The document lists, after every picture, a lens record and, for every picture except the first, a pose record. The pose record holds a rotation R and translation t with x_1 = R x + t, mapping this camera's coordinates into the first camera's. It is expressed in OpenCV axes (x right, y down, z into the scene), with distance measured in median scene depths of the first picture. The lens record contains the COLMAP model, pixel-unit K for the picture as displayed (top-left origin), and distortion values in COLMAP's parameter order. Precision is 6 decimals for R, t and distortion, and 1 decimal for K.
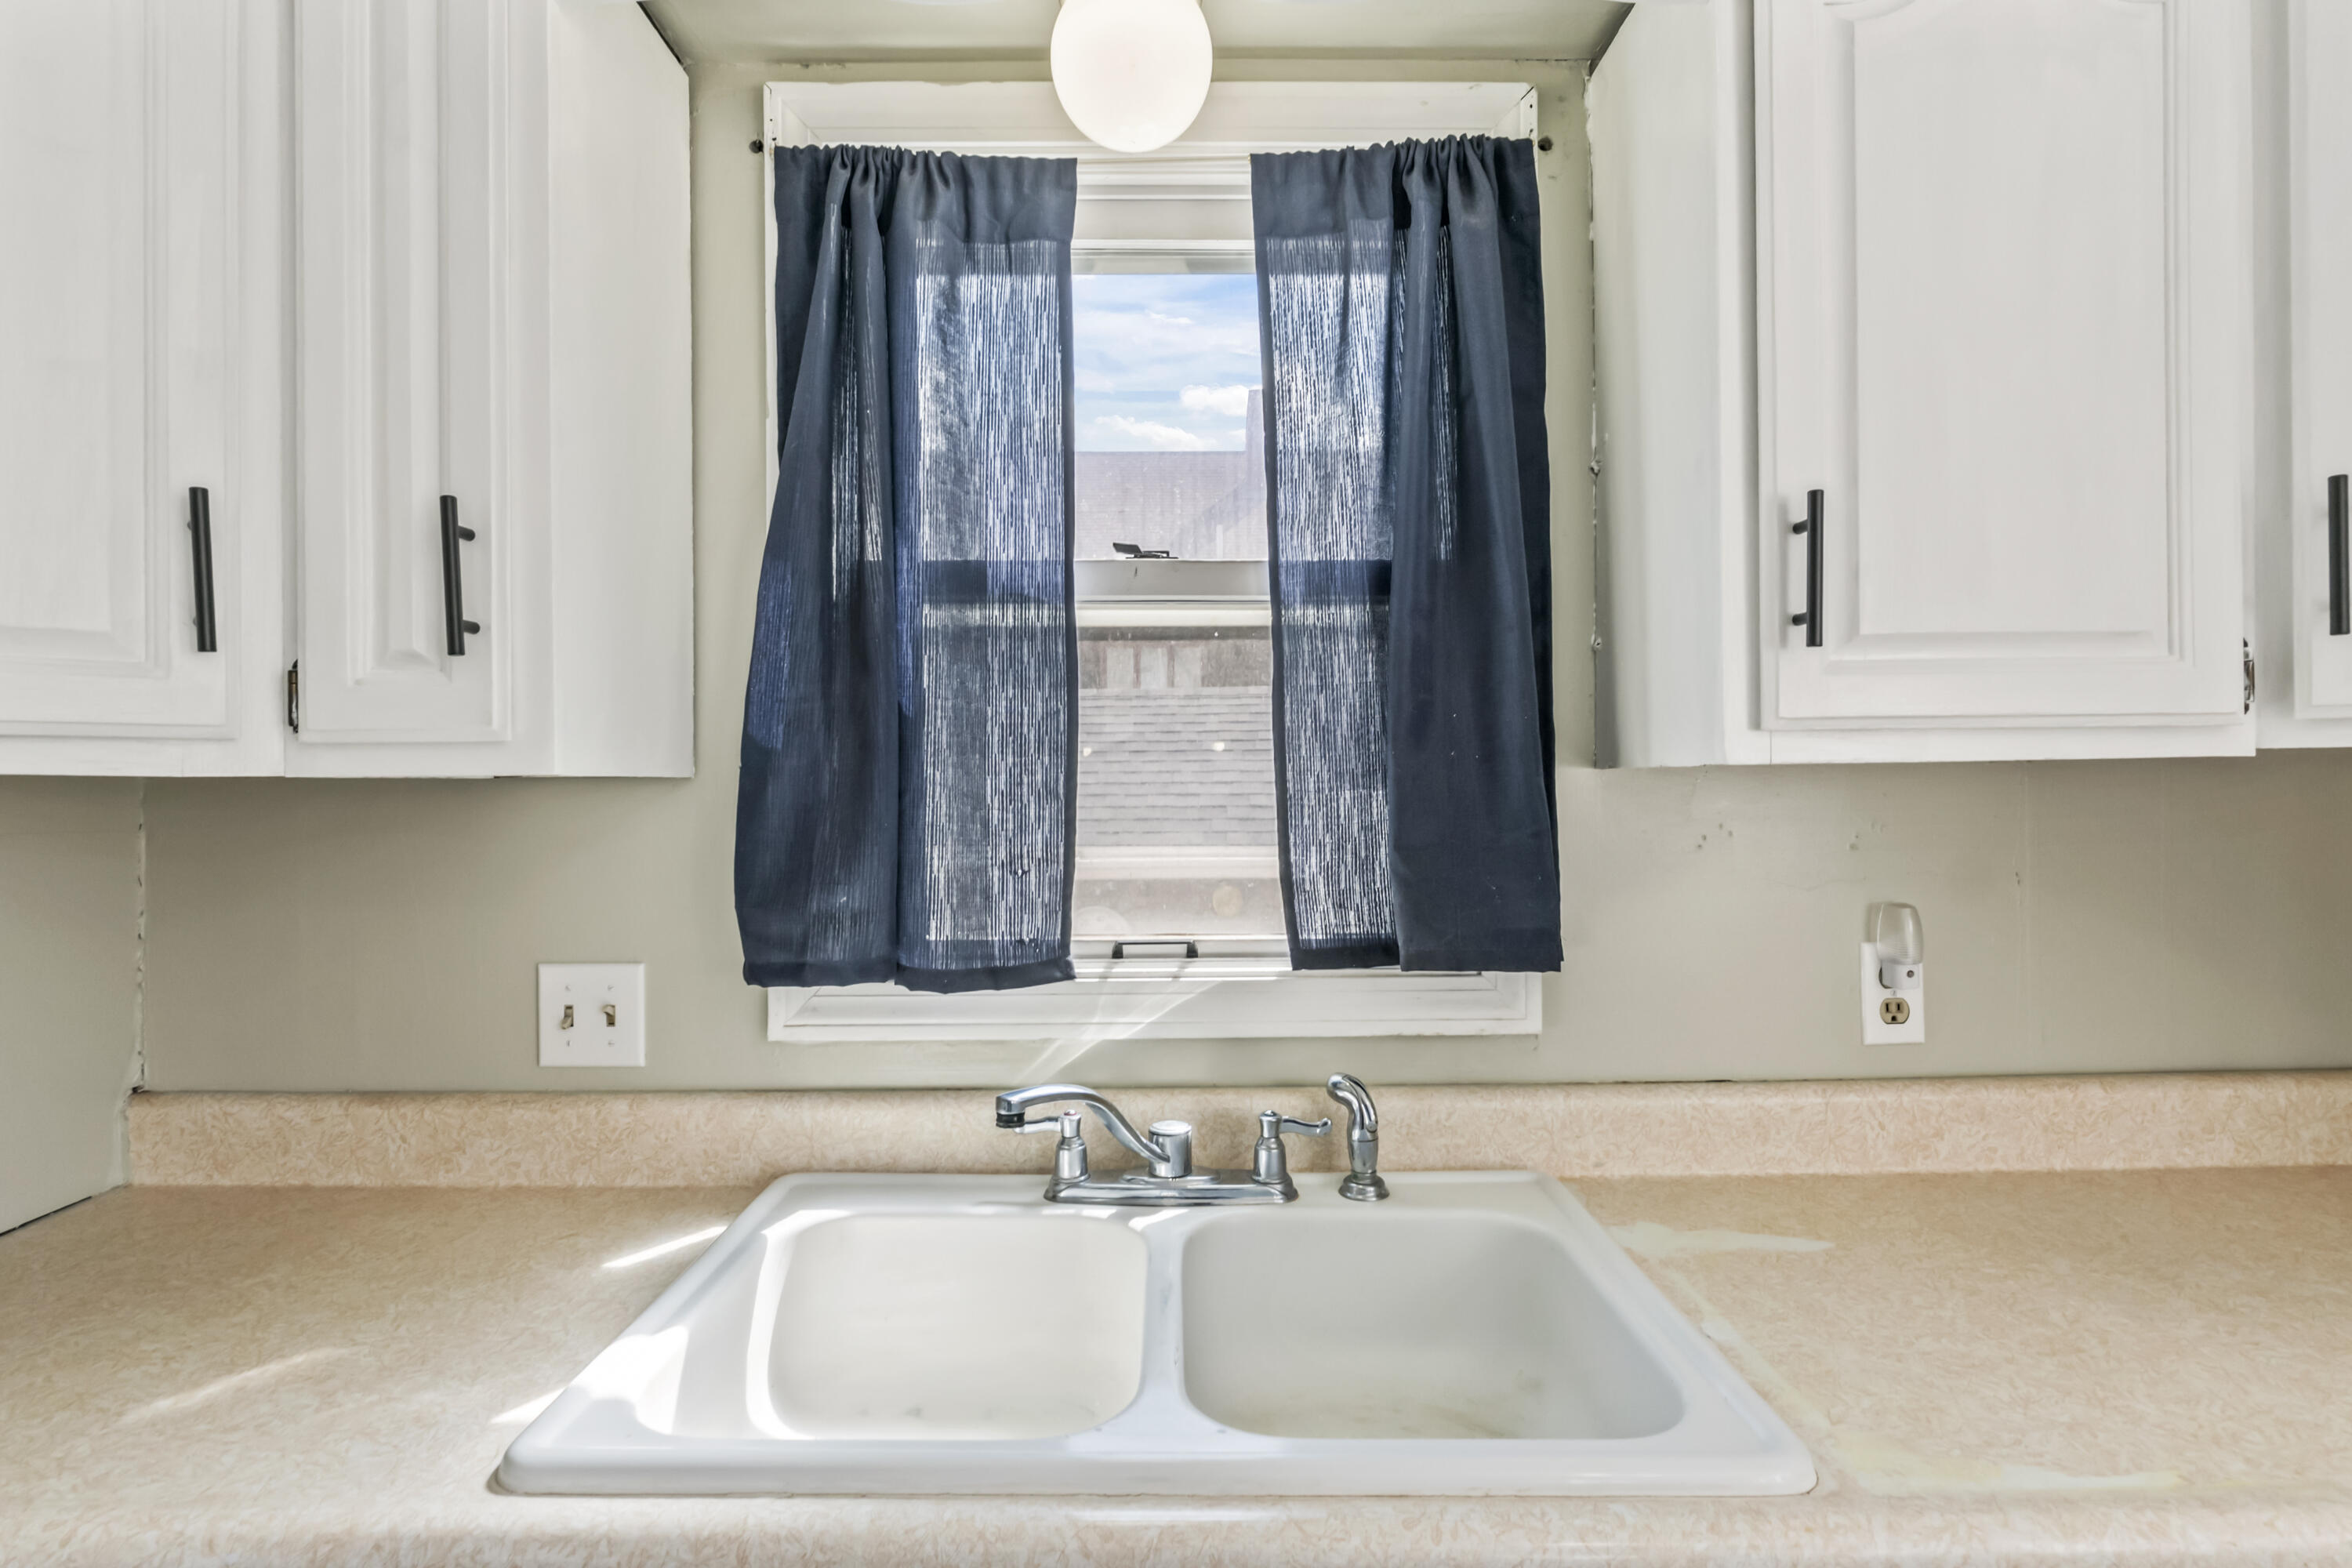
lens RADIAL K [[1169.3, 0, 1186.7], [0, 1169.3, 782.5], [0, 0, 1]] dist [-0.005485, 0.002513]
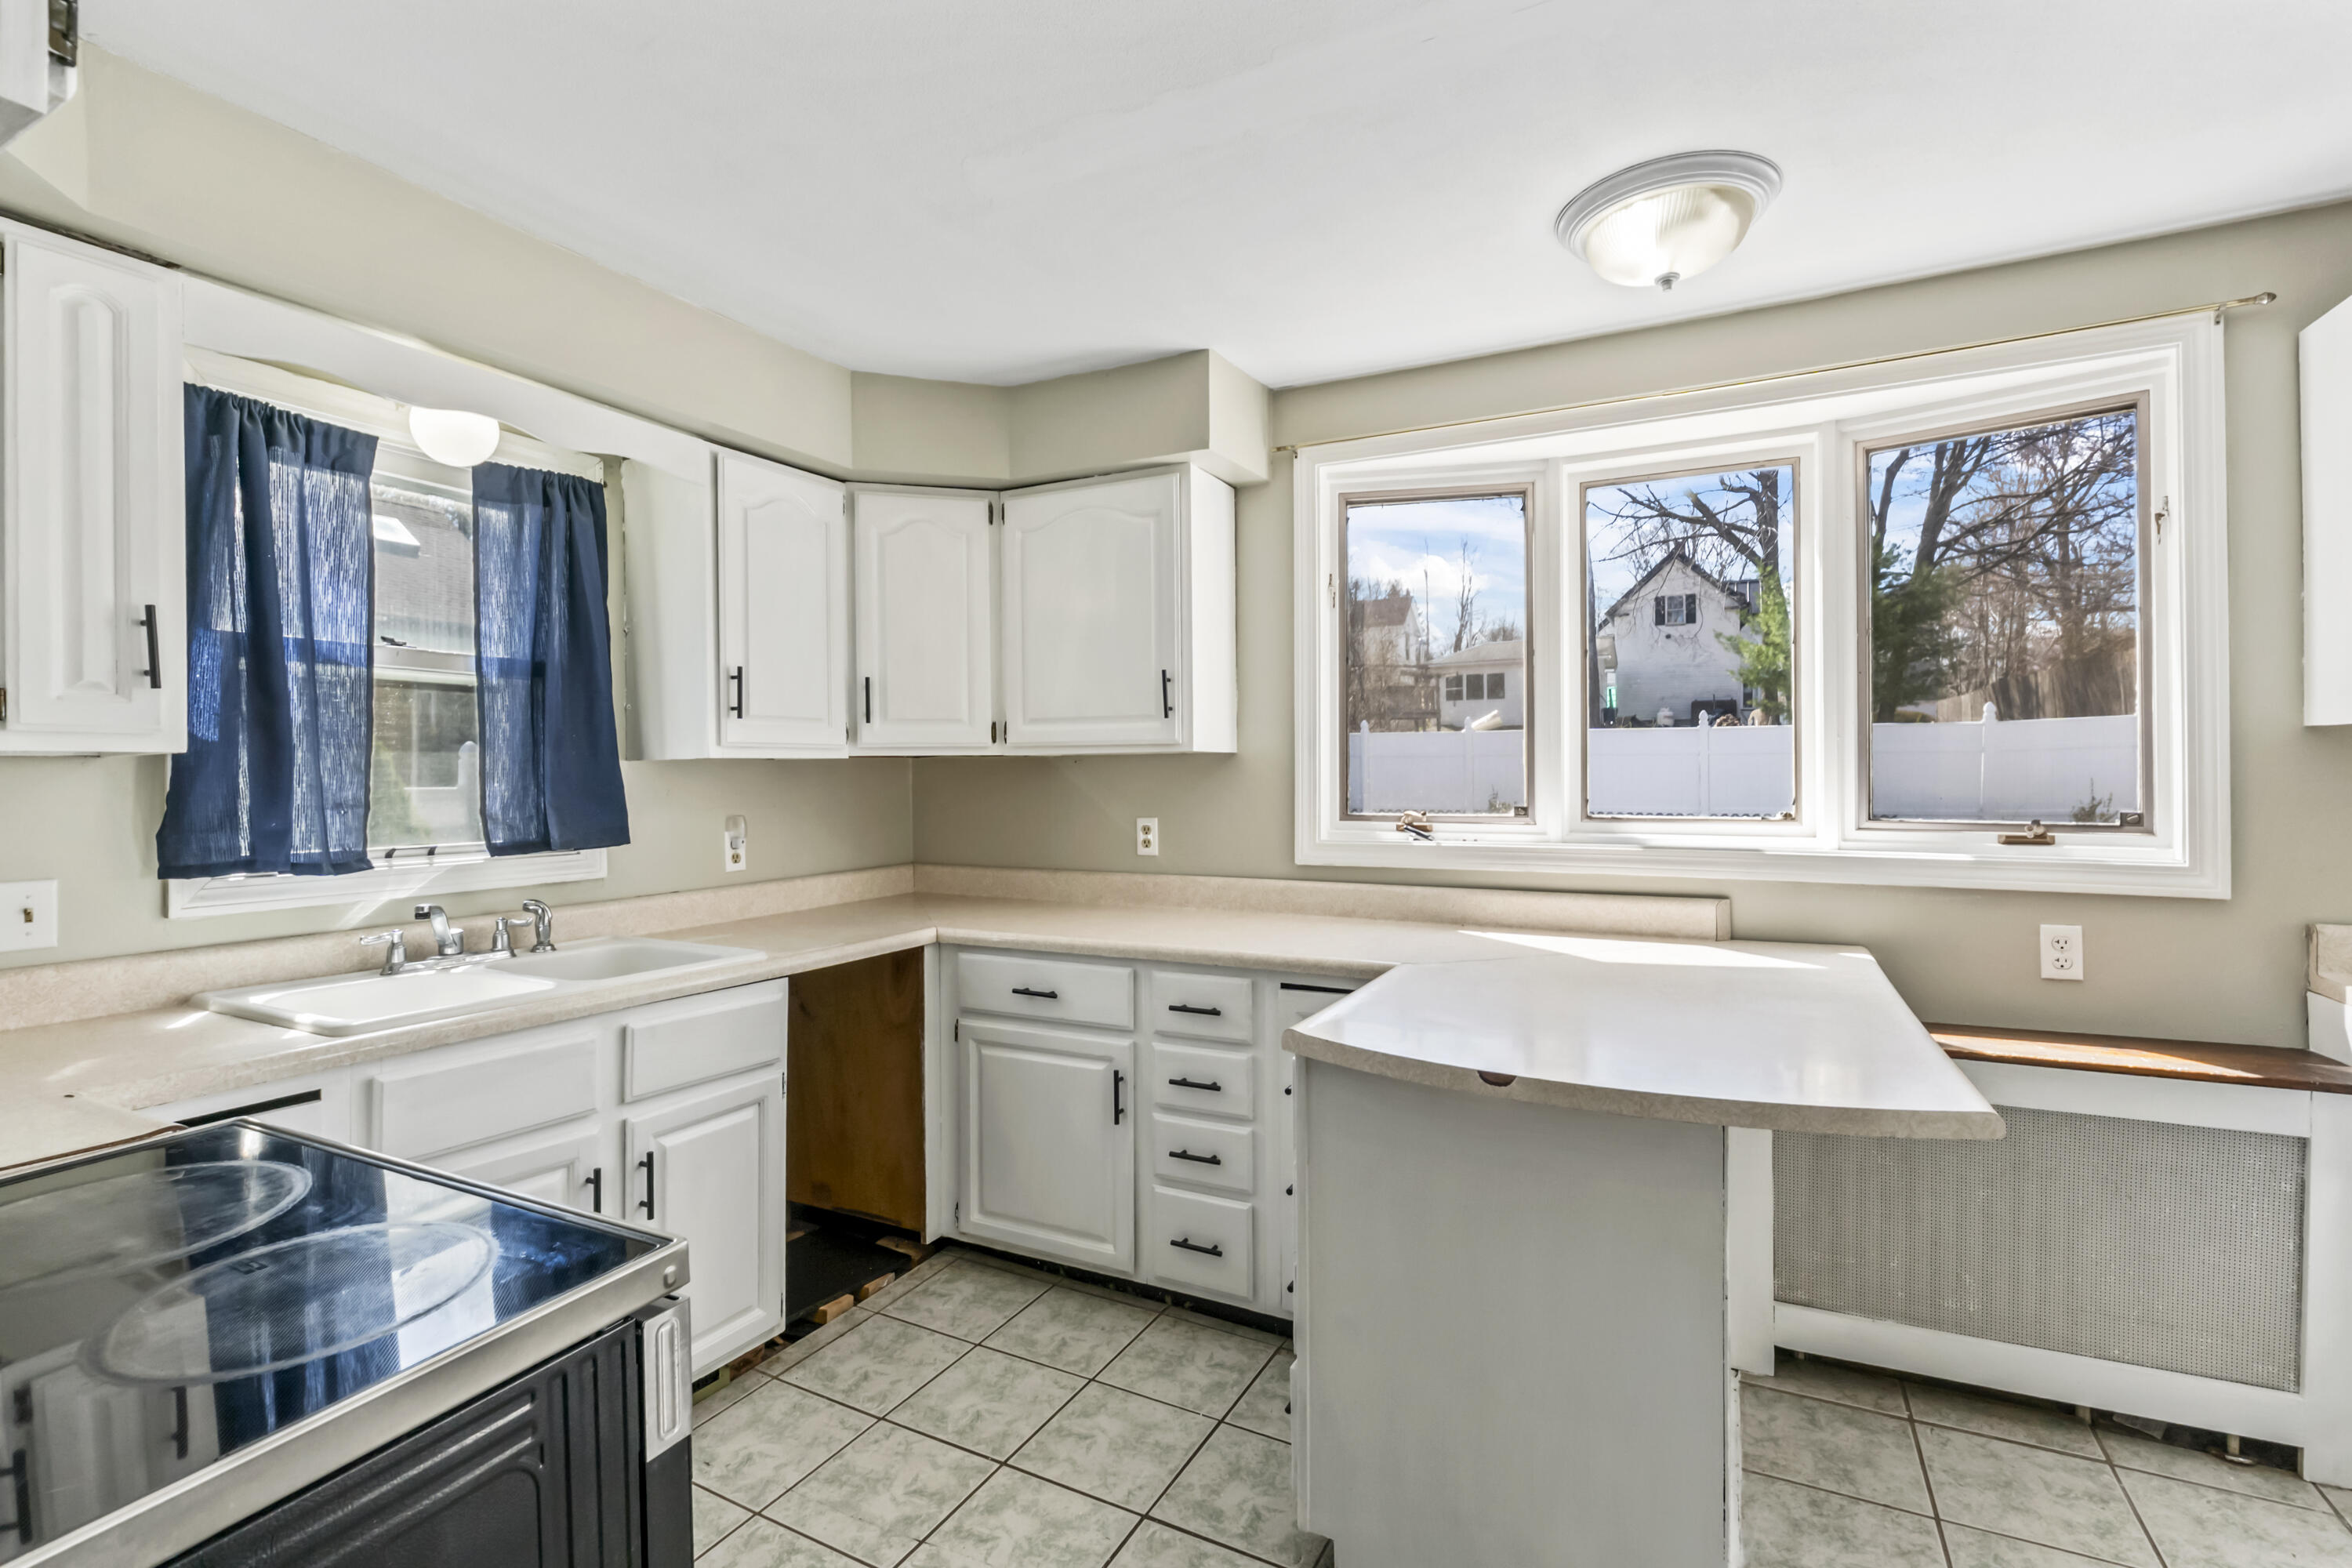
lens RADIAL K [[1053.3, 0, 1189.3], [0, 1053.3, 777.3], [0, 0, 1]] dist [-0.005951, -0.001517]
pose [[0.452391, -0.000502, 0.891819, -1.016146], [0.016619, 0.999831, -0.007867, 0.057326], [-0.891665, 0.018380, 0.452323, -0.940822]]
